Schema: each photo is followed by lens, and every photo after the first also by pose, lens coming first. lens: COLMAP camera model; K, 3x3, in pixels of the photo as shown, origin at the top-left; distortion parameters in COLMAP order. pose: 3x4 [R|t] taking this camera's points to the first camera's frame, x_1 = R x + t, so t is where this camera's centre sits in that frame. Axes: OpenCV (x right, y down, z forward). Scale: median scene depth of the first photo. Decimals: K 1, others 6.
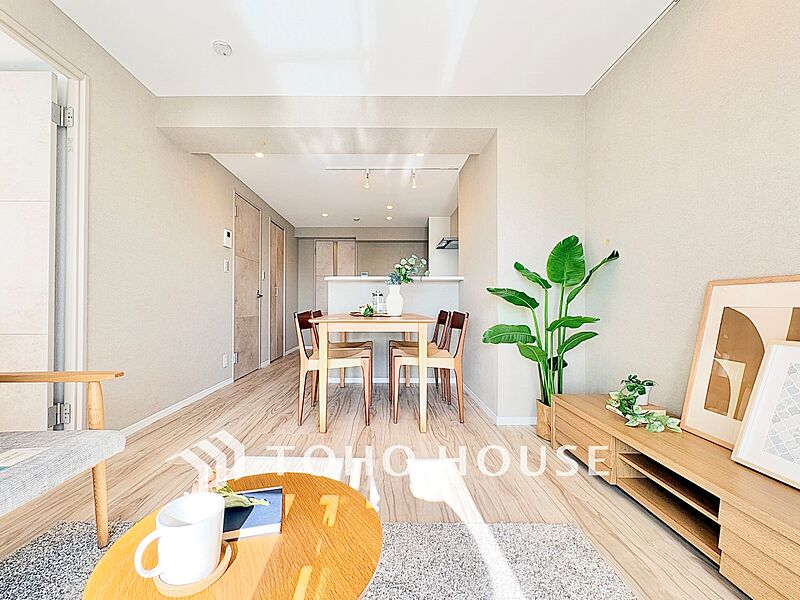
lens RADIAL K [[338.1, 0, 390.7], [0, 338.1, 296.4], [0, 0, 1]] dist [-0.000032, -0.000105]
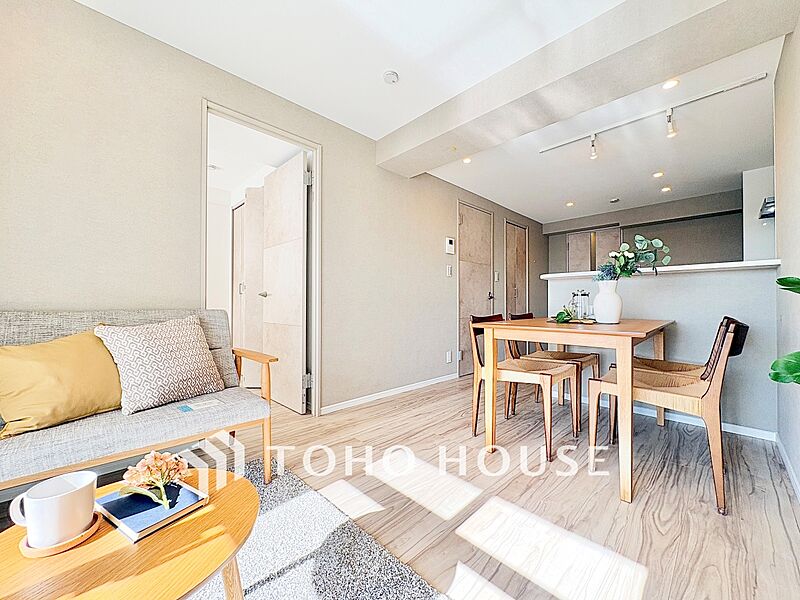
lens RADIAL K [[322.6, 0, 408.3], [0, 322.6, 297.5], [0, 0, 1]] dist [-0.002001, 0.000014]
pose [[0.699011, -0.013819, -0.714977, 0.217054], [0.015458, 0.999872, -0.004213, -0.001562], [0.714944, -0.008107, 0.699135, 0.216479]]
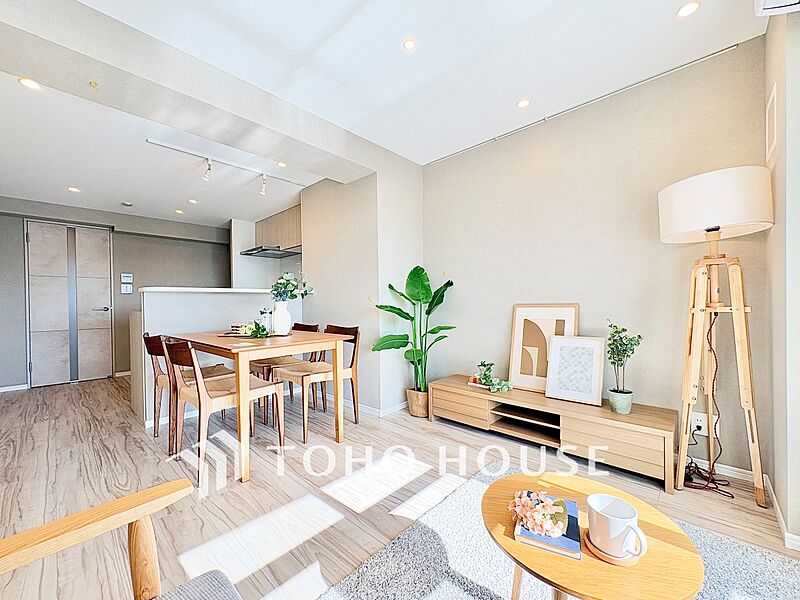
lens RADIAL K [[319.4, 0, 400.0], [0, 319.4, 300.0], [0, 0, 1]] dist [0.016927, -0.000167]
pose [[0.690298, -0.003770, 0.723515, -0.432334], [-0.001122, 0.999980, 0.006281, -0.045882], [-0.723524, -0.005148, 0.690280, 0.142502]]
